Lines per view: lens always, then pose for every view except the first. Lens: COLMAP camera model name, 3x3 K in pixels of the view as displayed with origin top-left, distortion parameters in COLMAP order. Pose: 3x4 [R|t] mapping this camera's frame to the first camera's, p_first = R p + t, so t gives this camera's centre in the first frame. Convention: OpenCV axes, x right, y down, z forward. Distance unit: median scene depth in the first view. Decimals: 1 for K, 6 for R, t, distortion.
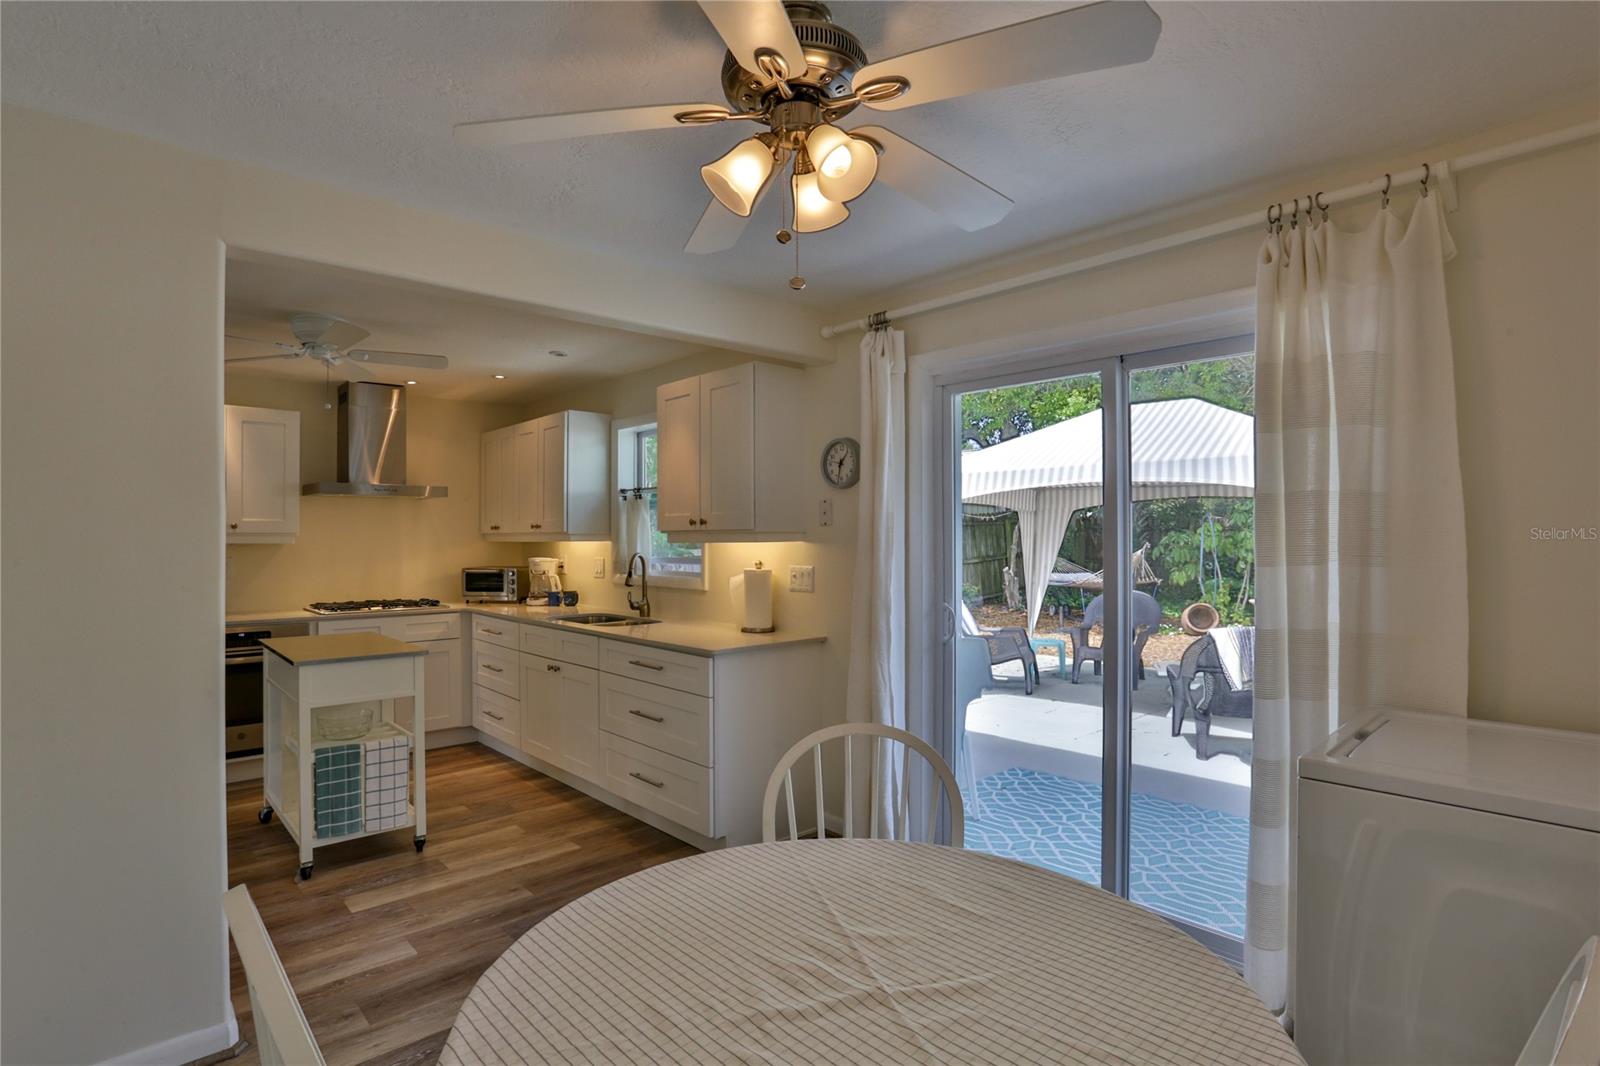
lens RADIAL K [[793.5, 0, 800.0], [0, 793.5, 533.0], [0, 0, 1]] dist [-0.054066, 0.018470]
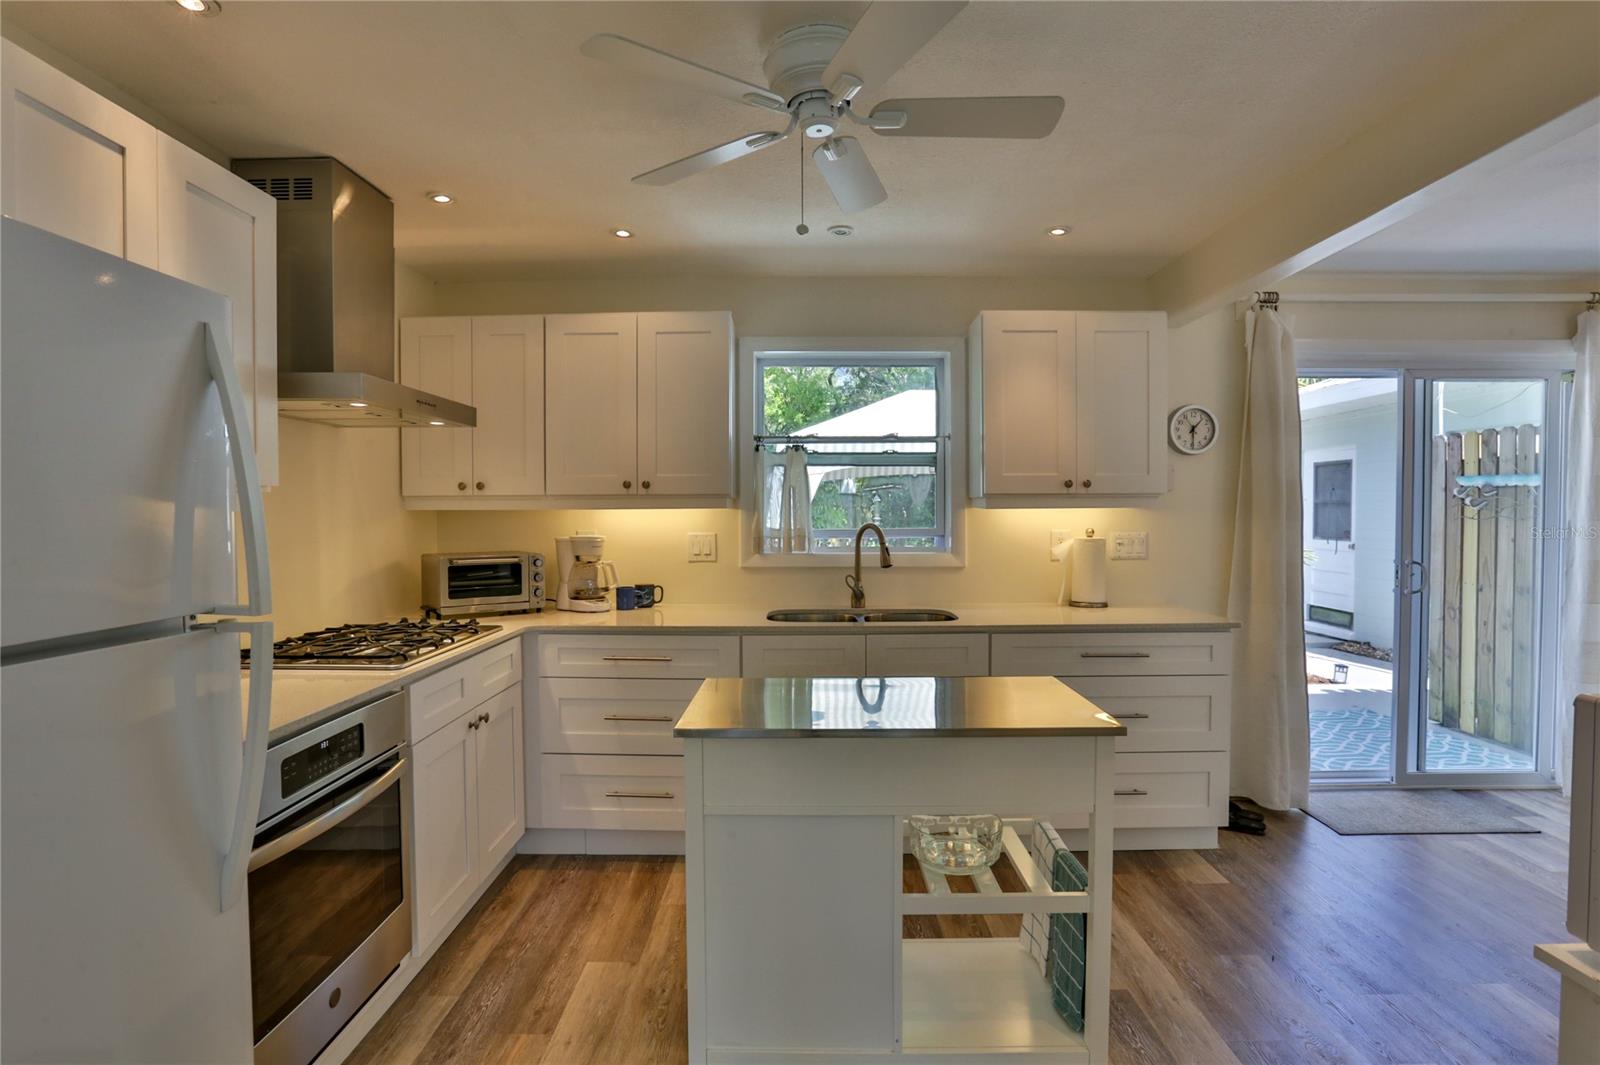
lens RADIAL K [[793.5, 0, 800.0], [0, 793.5, 532.5], [0, 0, 1]] dist [-0.054066, 0.018470]
pose [[0.679850, -0.018930, 0.733107, -0.687906], [-0.003758, 0.999564, 0.029295, 0.010541], [-0.733342, -0.022671, 0.679482, 0.459377]]
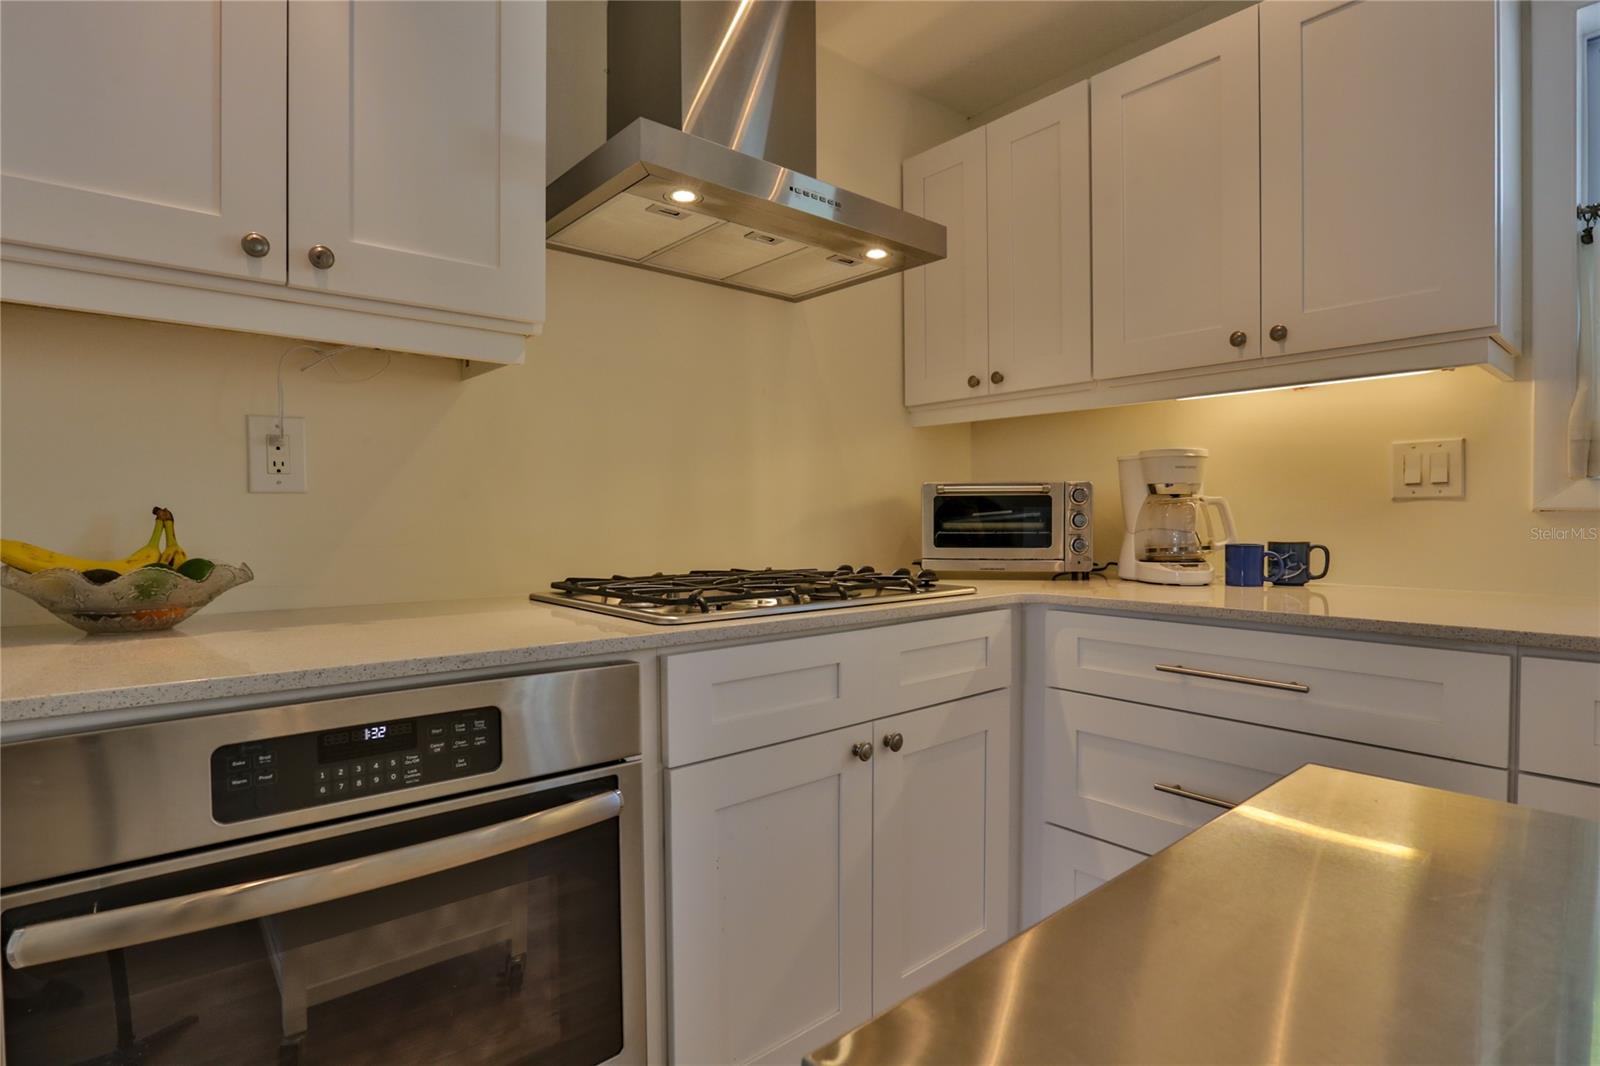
lens RADIAL K [[793.5, 0, 800.0], [0, 793.5, 533.0], [0, 0, 1]] dist [-0.054066, 0.018470]
pose [[0.999341, -0.000499, -0.036297, -0.492929], [0.001408, 0.999686, 0.025031, 0.061065], [0.036273, -0.025066, 0.999028, 0.655733]]
